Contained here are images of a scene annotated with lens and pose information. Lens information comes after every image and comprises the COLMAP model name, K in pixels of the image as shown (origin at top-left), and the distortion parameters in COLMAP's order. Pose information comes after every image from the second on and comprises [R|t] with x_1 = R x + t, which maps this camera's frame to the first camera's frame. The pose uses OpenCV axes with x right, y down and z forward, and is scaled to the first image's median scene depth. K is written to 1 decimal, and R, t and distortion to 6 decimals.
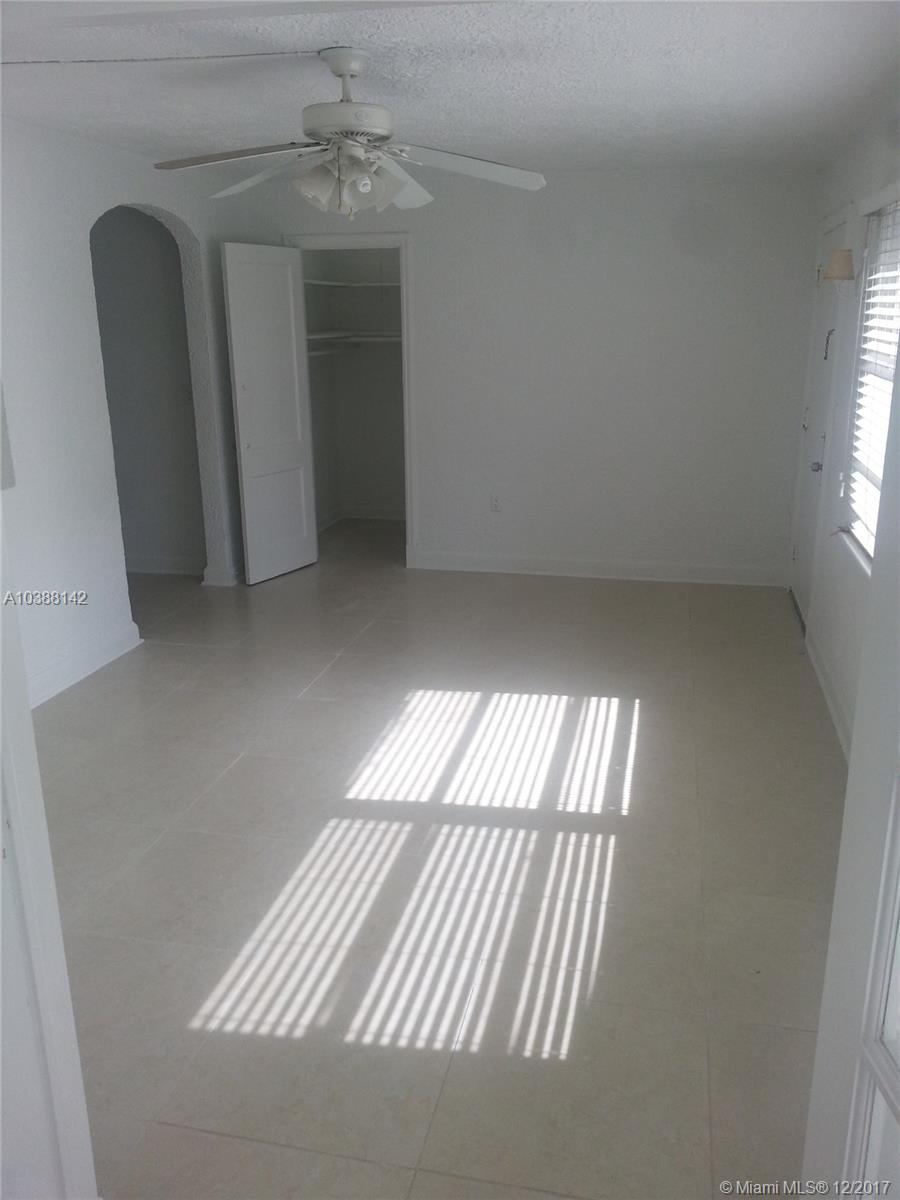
lens RADIAL K [[988.5, 0, 470.0], [0, 988.5, 599.1], [0, 0, 1]] dist [0.067460, -0.073397]
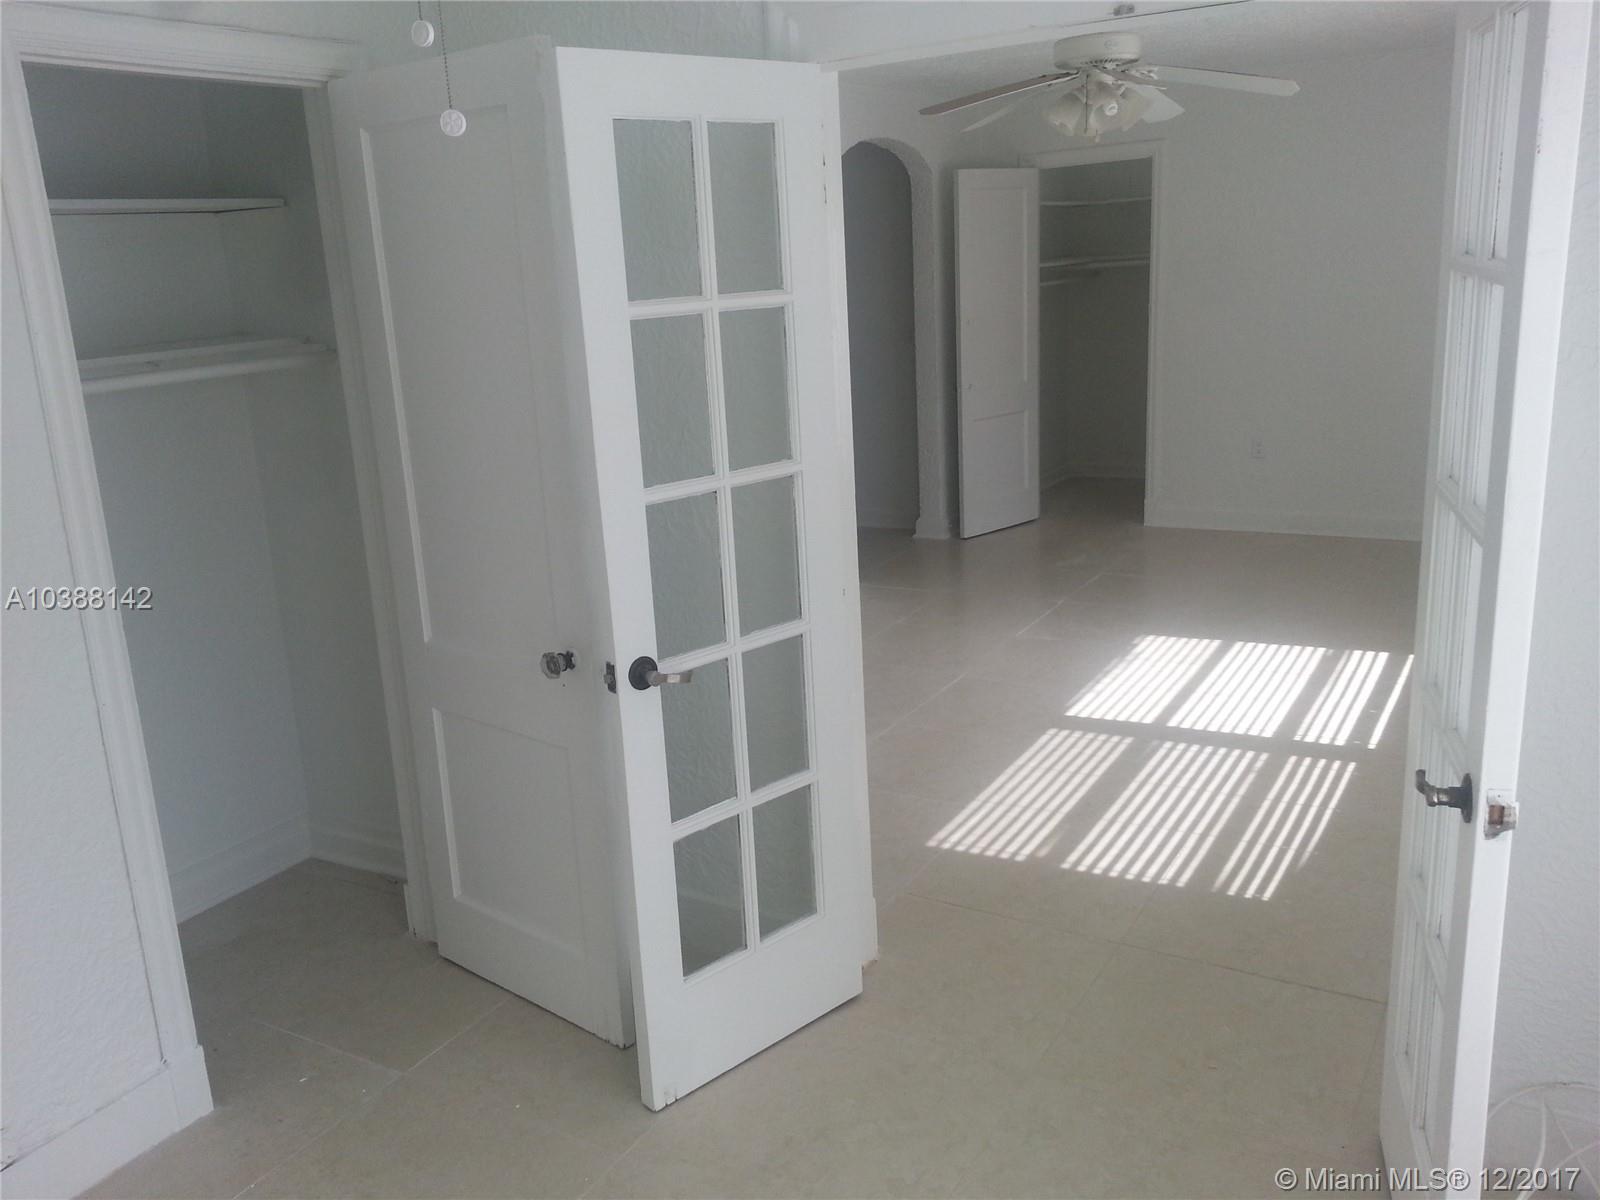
lens RADIAL K [[1318.0, 0, 766.8], [0, 1318.0, 596.3], [0, 0, 1]] dist [0.067460, -0.073397]
pose [[0.939320, 0.035585, -0.341192, 0.041687], [-0.043119, 0.998964, -0.014522, 0.110528], [0.340322, 0.028353, 0.939881, -0.352078]]
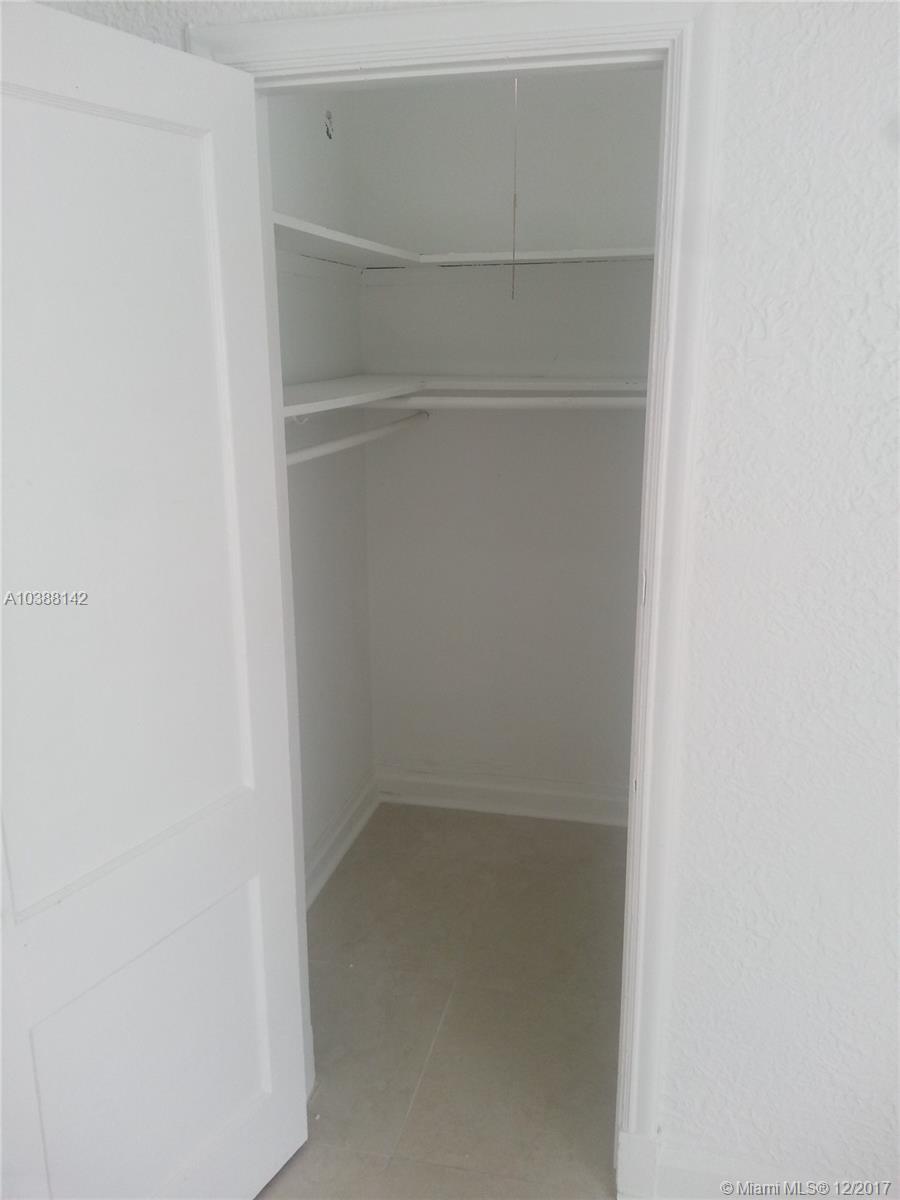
lens RADIAL K [[988.5, 0, 447.8], [0, 988.5, 597.9], [0, 0, 1]] dist [0.067460, -0.073397]
pose [[0.999836, 0.010143, -0.015035, -0.194293], [-0.010578, 0.999521, -0.029084, -0.348029], [0.014733, 0.029239, 0.999464, 1.239797]]
